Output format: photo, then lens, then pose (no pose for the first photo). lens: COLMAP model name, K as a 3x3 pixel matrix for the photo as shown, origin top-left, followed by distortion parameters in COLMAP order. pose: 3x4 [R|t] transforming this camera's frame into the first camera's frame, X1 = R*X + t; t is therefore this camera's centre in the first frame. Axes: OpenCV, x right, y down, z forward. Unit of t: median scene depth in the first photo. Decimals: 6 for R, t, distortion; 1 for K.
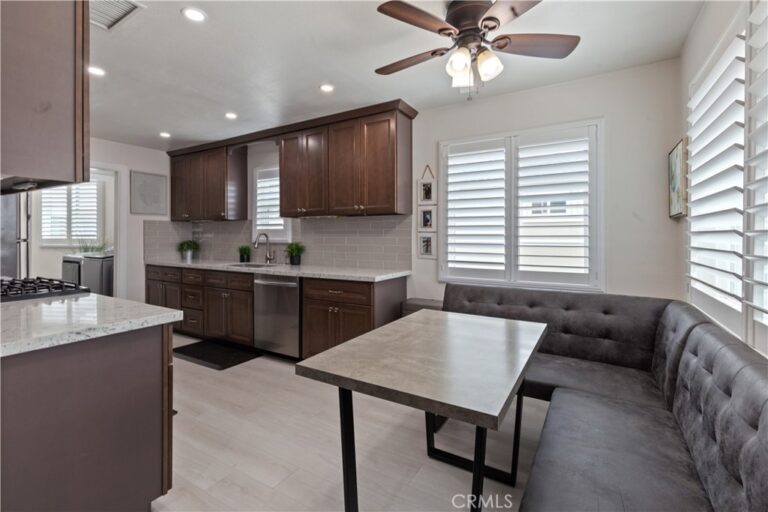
lens RADIAL K [[355.5, 0, 392.6], [0, 355.5, 240.5], [0, 0, 1]] dist [0.002216, 0.000370]
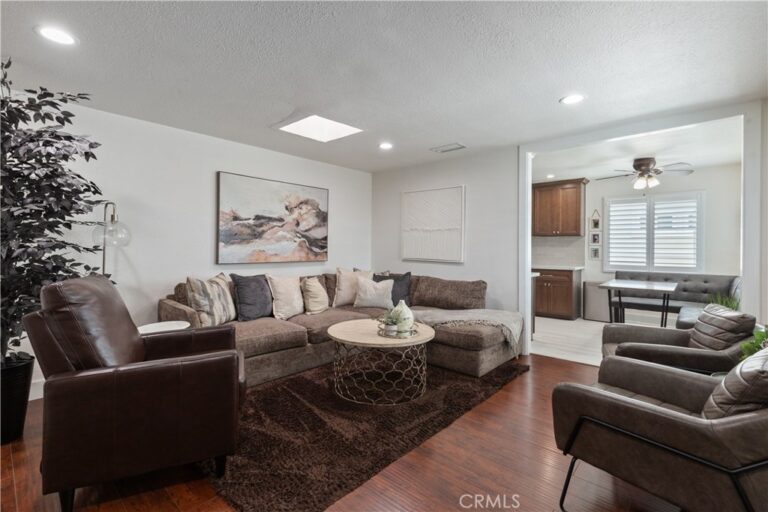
lens RADIAL K [[355.5, 0, 382.3], [0, 355.5, 249.6], [0, 0, 1]] dist [0.002216, 0.000370]
pose [[0.977314, 0.009463, -0.211585, -0.625335], [-0.009308, 0.999955, 0.001725, 0.004683], [0.211592, 0.000283, 0.977358, -1.107203]]
